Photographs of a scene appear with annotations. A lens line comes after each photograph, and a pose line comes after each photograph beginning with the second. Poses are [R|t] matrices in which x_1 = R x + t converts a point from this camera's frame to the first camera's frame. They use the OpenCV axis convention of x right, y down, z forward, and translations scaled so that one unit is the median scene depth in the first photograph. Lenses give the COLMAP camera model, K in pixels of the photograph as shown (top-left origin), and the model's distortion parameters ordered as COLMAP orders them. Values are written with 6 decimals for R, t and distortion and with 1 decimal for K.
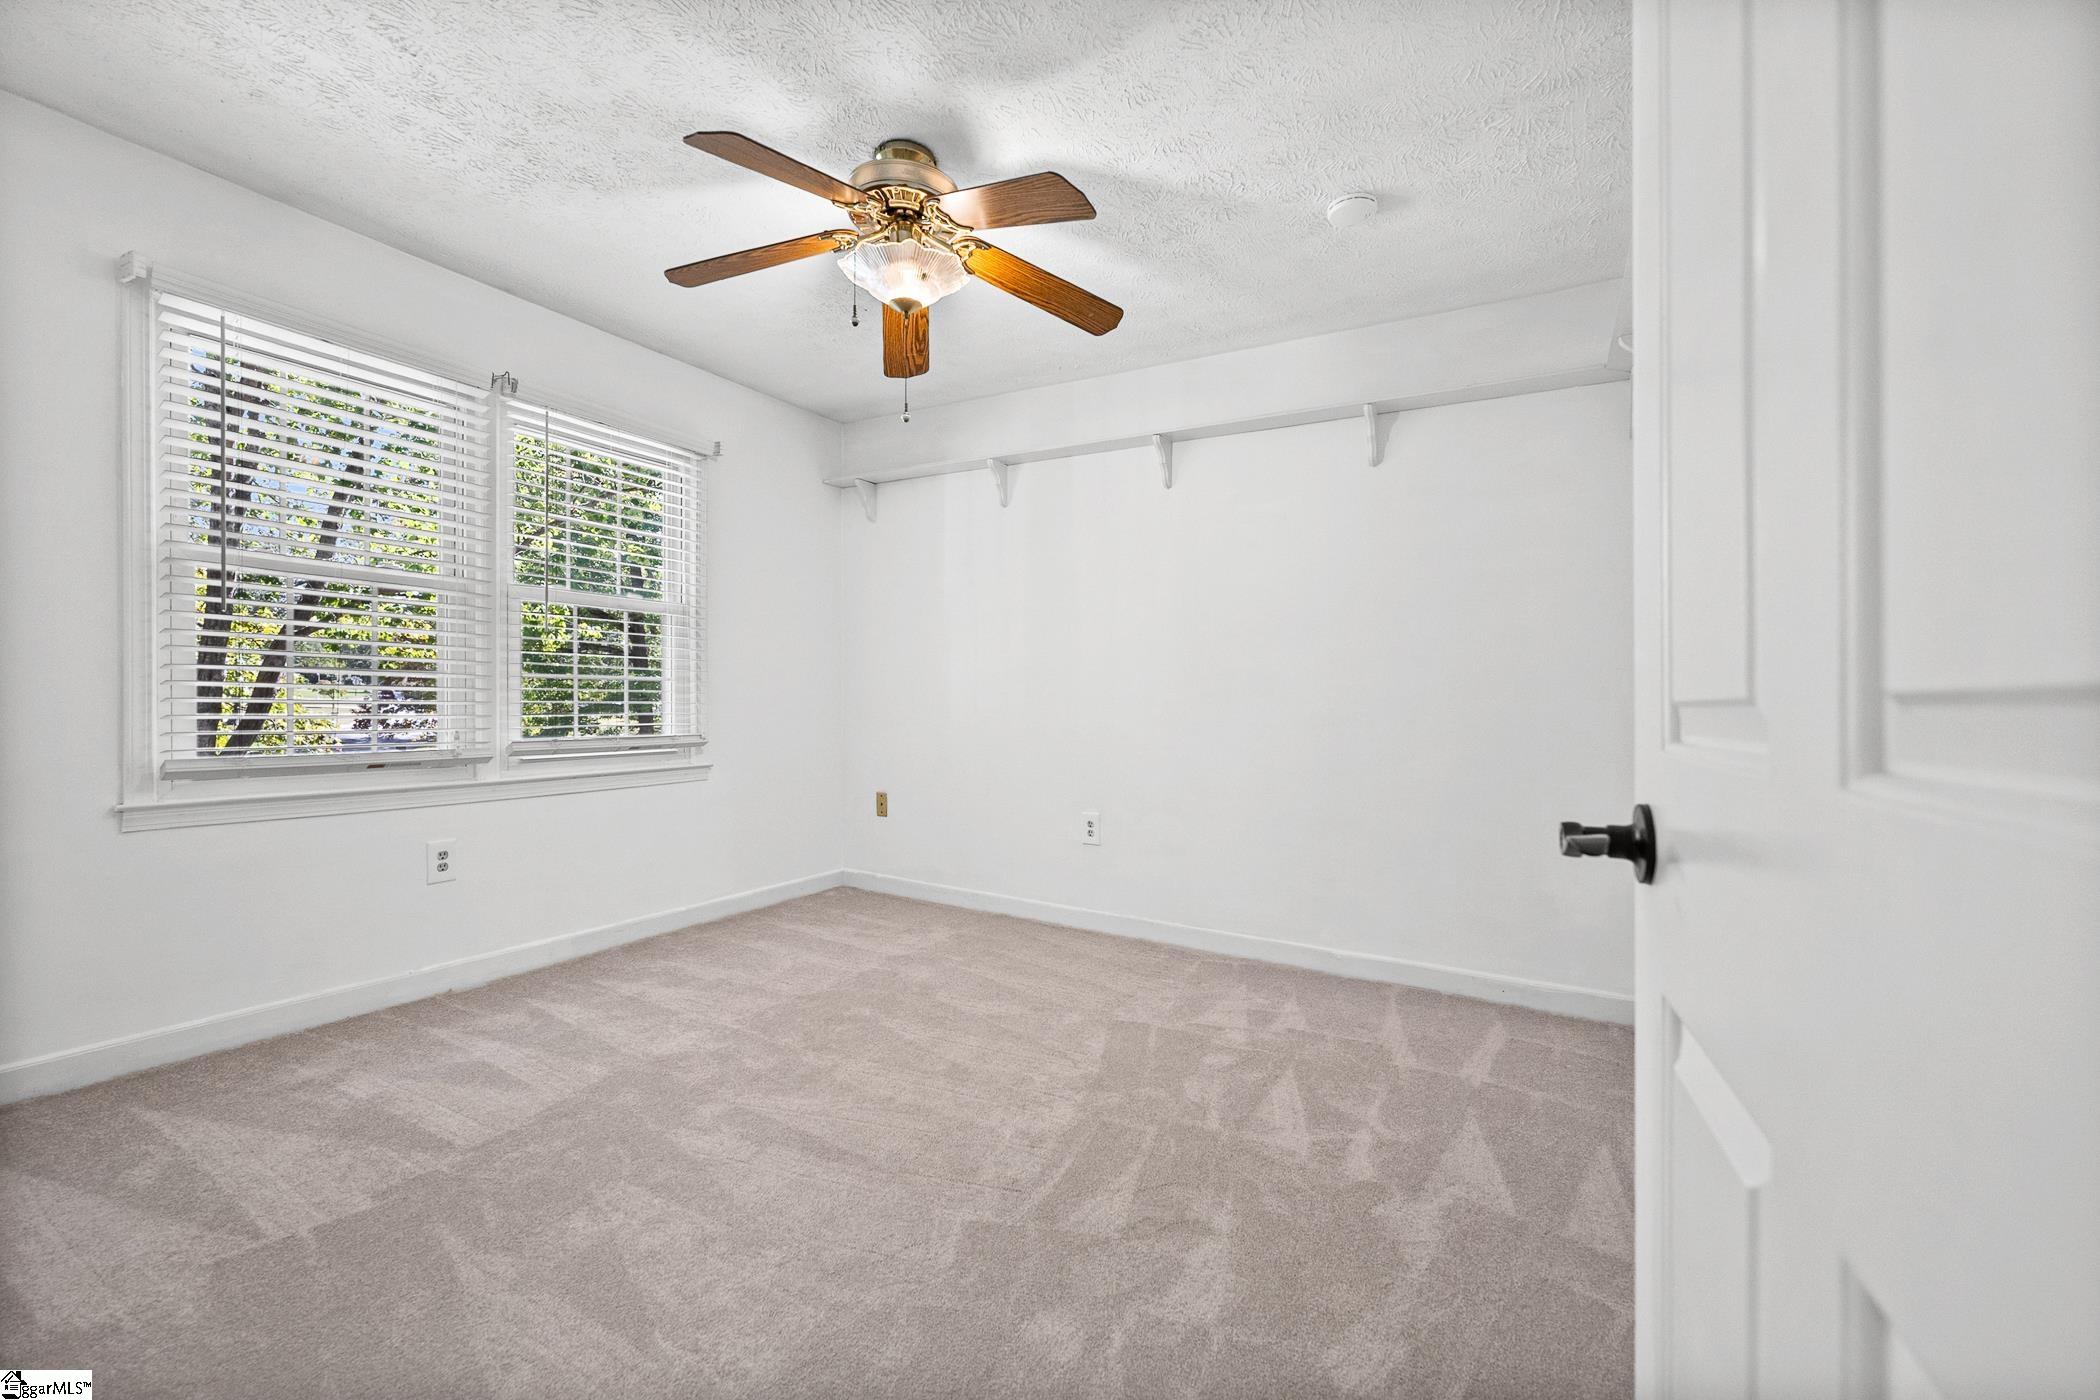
lens RADIAL K [[842.4, 0, 1040.1], [0, 842.4, 698.5], [0, 0, 1]] dist [-0.004364, 0.000275]
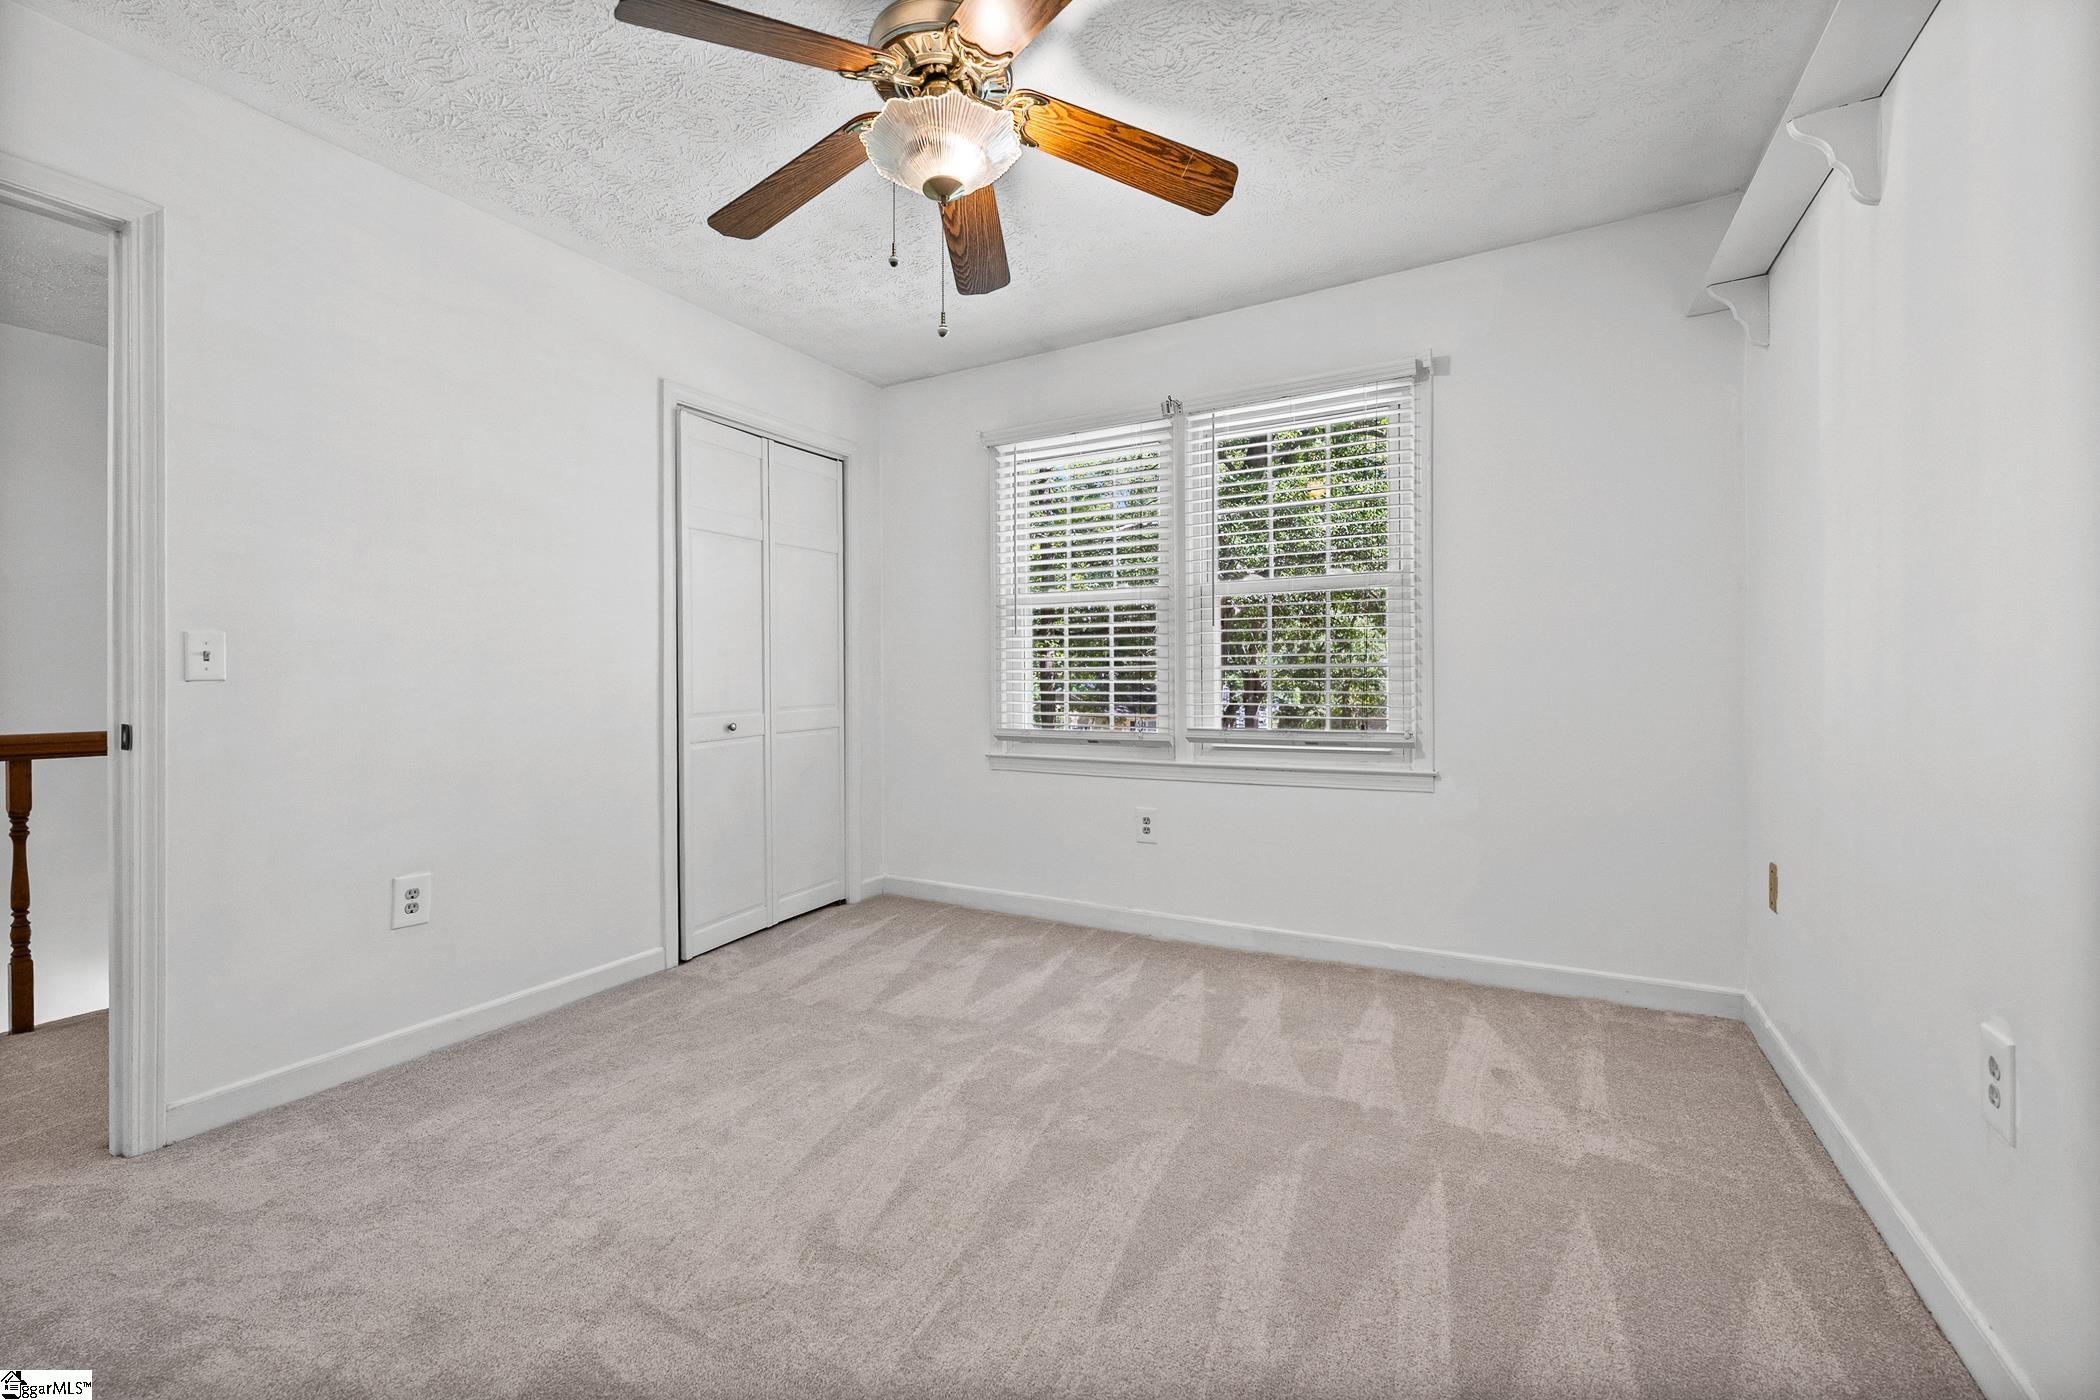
lens RADIAL K [[842.4, 0, 1044.6], [0, 842.4, 697.9], [0, 0, 1]] dist [-0.004364, 0.000275]
pose [[0.020591, 0.002727, -0.999784, 0.480027], [0.006670, 0.999974, 0.002865, 0.006556], [0.999766, -0.006728, 0.020572, 0.815280]]
